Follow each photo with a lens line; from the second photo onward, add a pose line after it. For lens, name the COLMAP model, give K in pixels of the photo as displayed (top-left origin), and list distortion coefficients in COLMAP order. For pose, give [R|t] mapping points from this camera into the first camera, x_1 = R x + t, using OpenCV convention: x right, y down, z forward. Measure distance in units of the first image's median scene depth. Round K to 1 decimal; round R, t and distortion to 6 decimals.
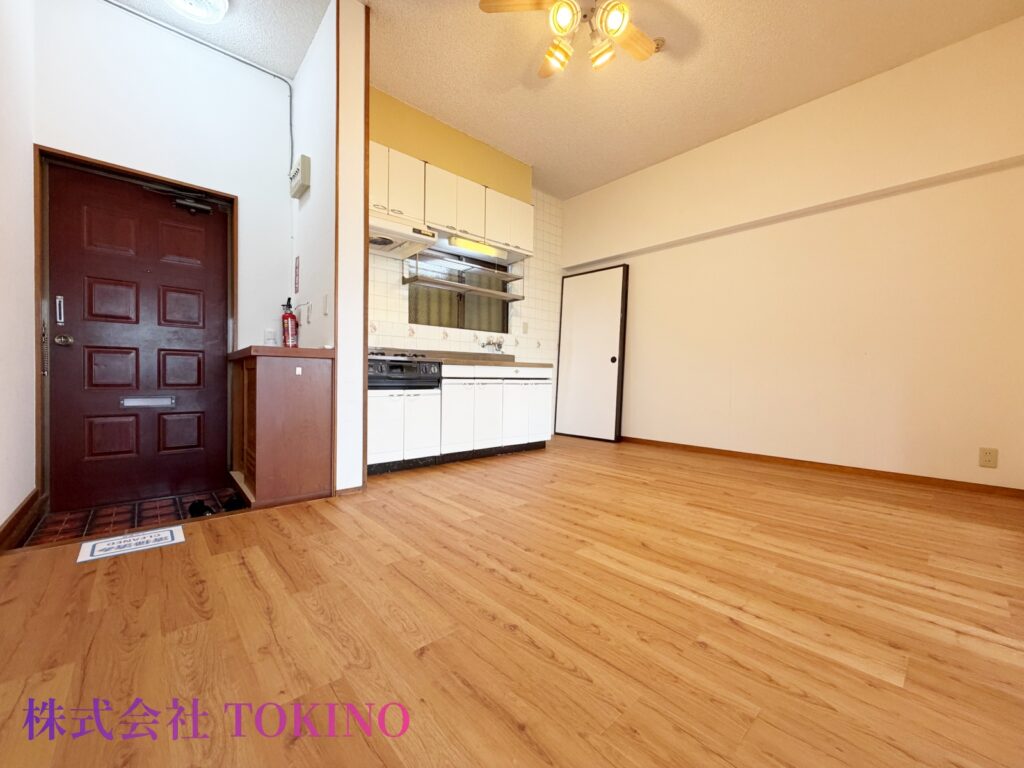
lens RADIAL K [[409.2, 0, 509.4], [0, 409.2, 383.8], [0, 0, 1]] dist [-0.001253, 0.000333]
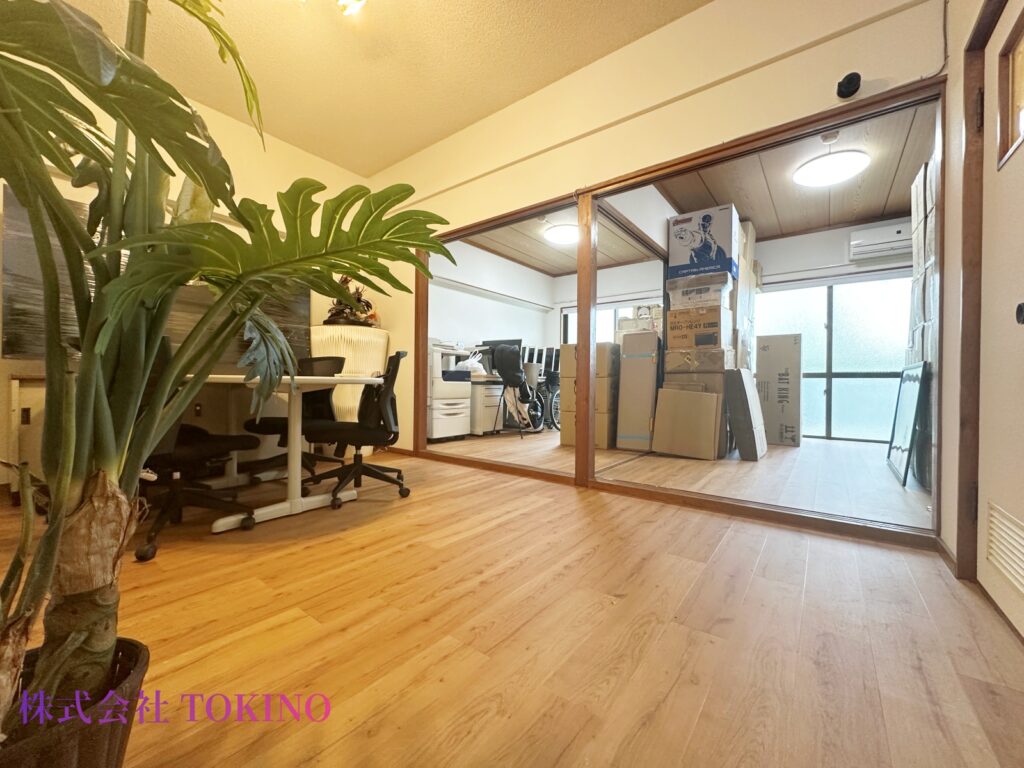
lens RADIAL K [[408.0, 0, 511.5], [0, 408.0, 384.4], [0, 0, 1]] dist [-0.004409, 0.000460]
pose [[-0.182461, -0.017479, 0.983058, -0.694787], [0.004147, 0.999819, 0.018547, -0.025803], [-0.983204, 0.007460, -0.182355, 0.765240]]
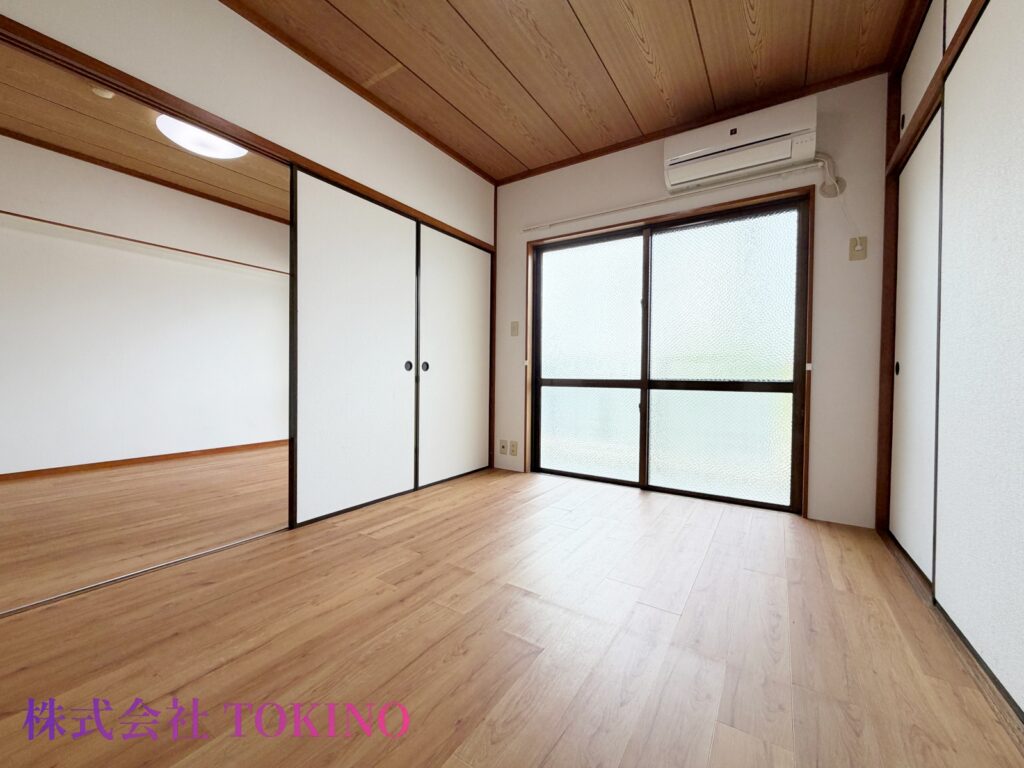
lens RADIAL K [[409.2, 0, 509.4], [0, 409.2, 383.8], [0, 0, 1]] dist [-0.001253, 0.000333]
pose [[-0.256948, -0.032847, 0.965867, -0.006011], [0.001004, 0.999413, 0.034255, -0.078758], [-0.966425, 0.009772, -0.256764, -0.603909]]
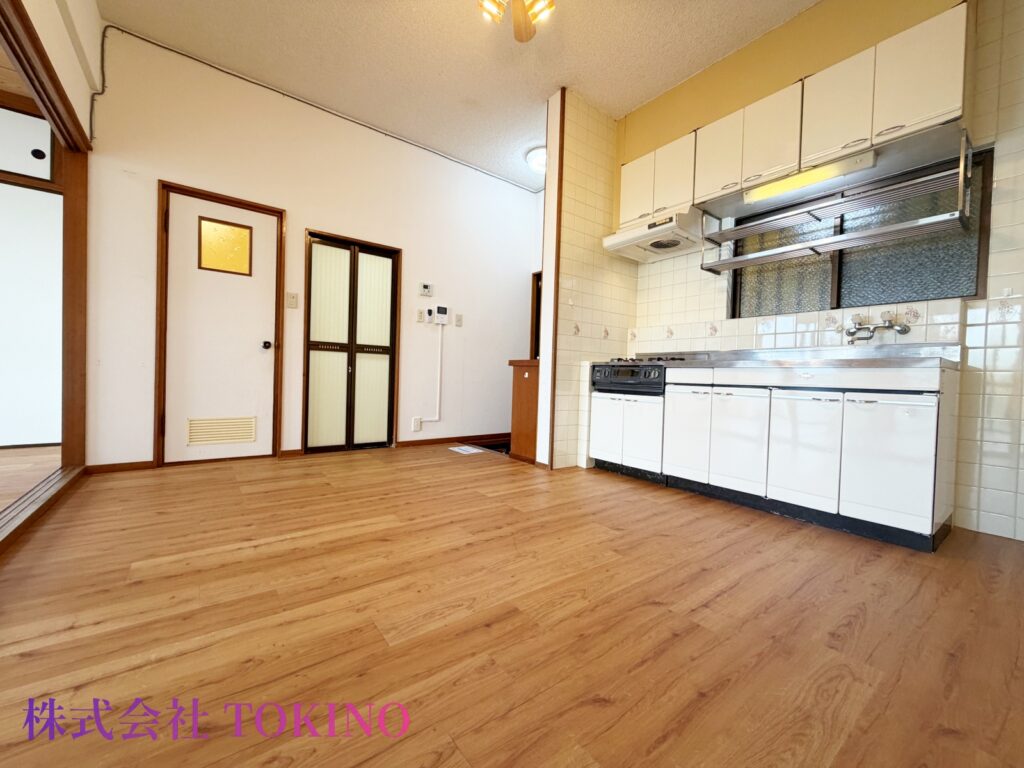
lens RADIAL K [[409.2, 0, 509.4], [0, 409.2, 383.8], [0, 0, 1]] dist [-0.001253, 0.000333]
pose [[-0.080470, 0.002937, -0.996753, 1.041590], [-0.047689, 0.998839, 0.006793, -0.006153], [0.995616, 0.048081, -0.080236, 1.095392]]
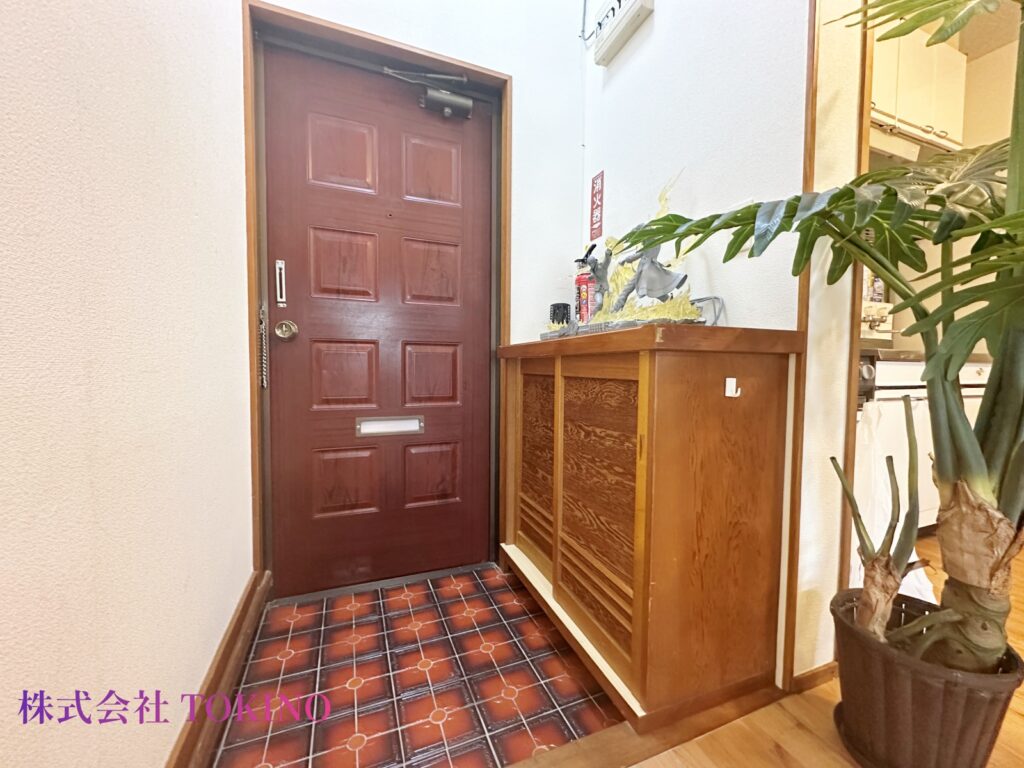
lens RADIAL K [[408.0, 0, 511.5], [0, 408.0, 384.4], [0, 0, 1]] dist [-0.004409, 0.000460]
pose [[0.939476, 0.011135, -0.342433, -0.599305], [-0.001877, 0.999624, 0.027357, -0.045954], [0.342609, -0.025058, 0.939144, 0.576819]]
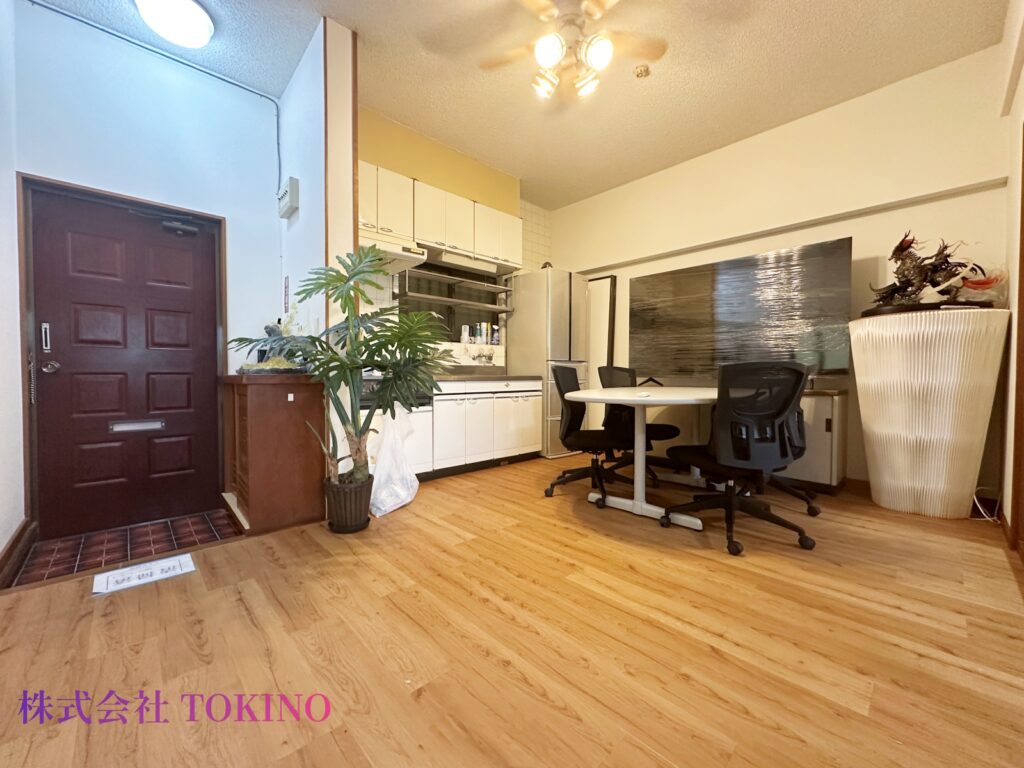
lens RADIAL K [[408.0, 0, 511.5], [0, 408.0, 384.4], [0, 0, 1]] dist [-0.004409, 0.000460]
pose [[0.999549, -0.011431, 0.027756, 0.000907], [0.011227, 0.999909, 0.007498, -0.066215], [-0.027839, -0.007183, 0.999587, -0.017806]]
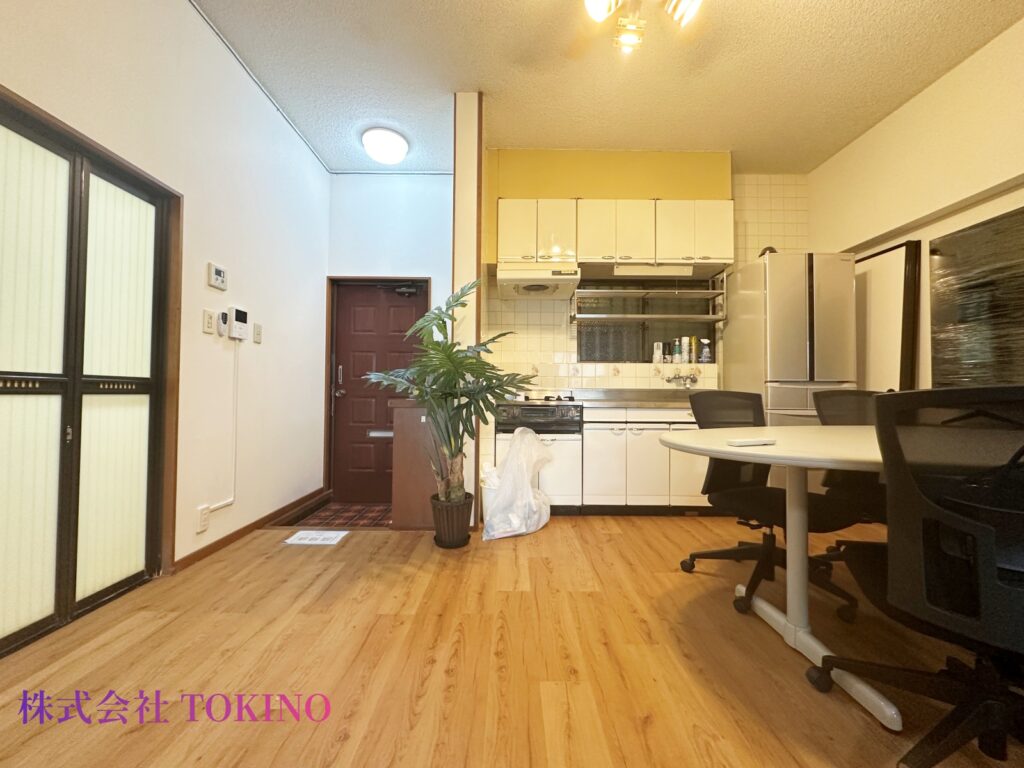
lens RADIAL K [[408.0, 0, 511.5], [0, 408.0, 384.4], [0, 0, 1]] dist [-0.004409, 0.000460]
pose [[0.746335, -0.022024, -0.665206, 0.489544], [-0.008726, 0.999043, -0.042867, -0.086358], [0.665513, 0.037798, 0.745428, 0.288009]]
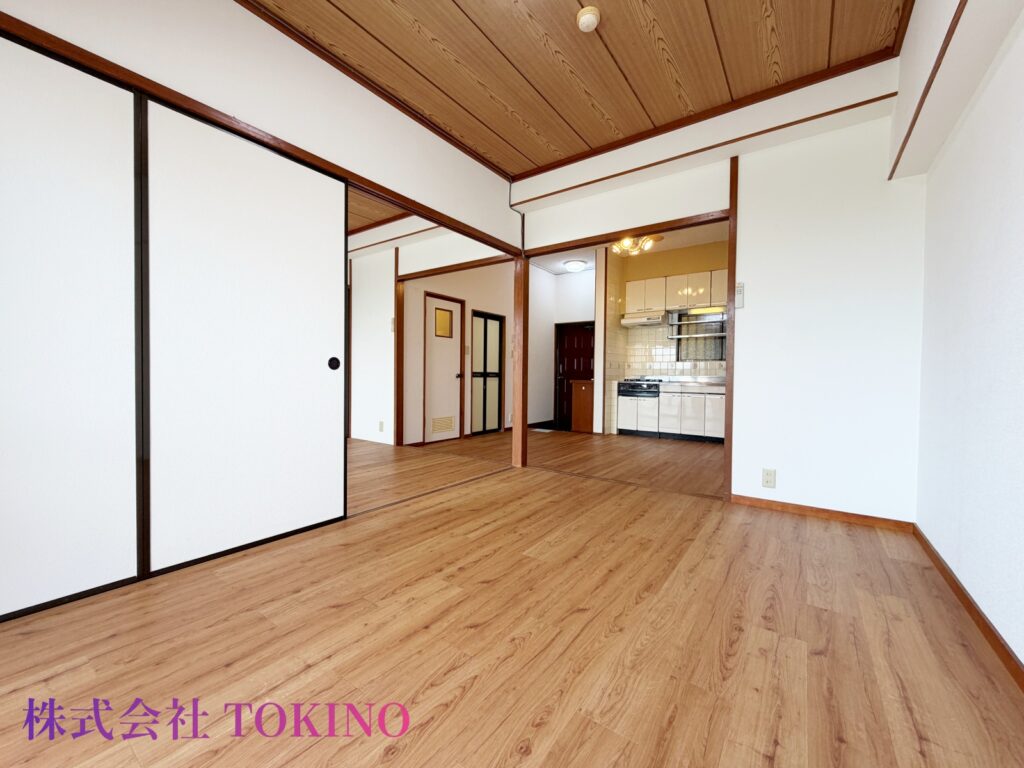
lens RADIAL K [[409.2, 0, 509.4], [0, 409.2, 383.8], [0, 0, 1]] dist [-0.001253, 0.000333]
pose [[0.214008, 0.008305, -0.976797, 2.288839], [-0.025215, 0.999678, 0.002975, -0.059135], [0.976506, 0.023993, 0.214148, -0.143728]]
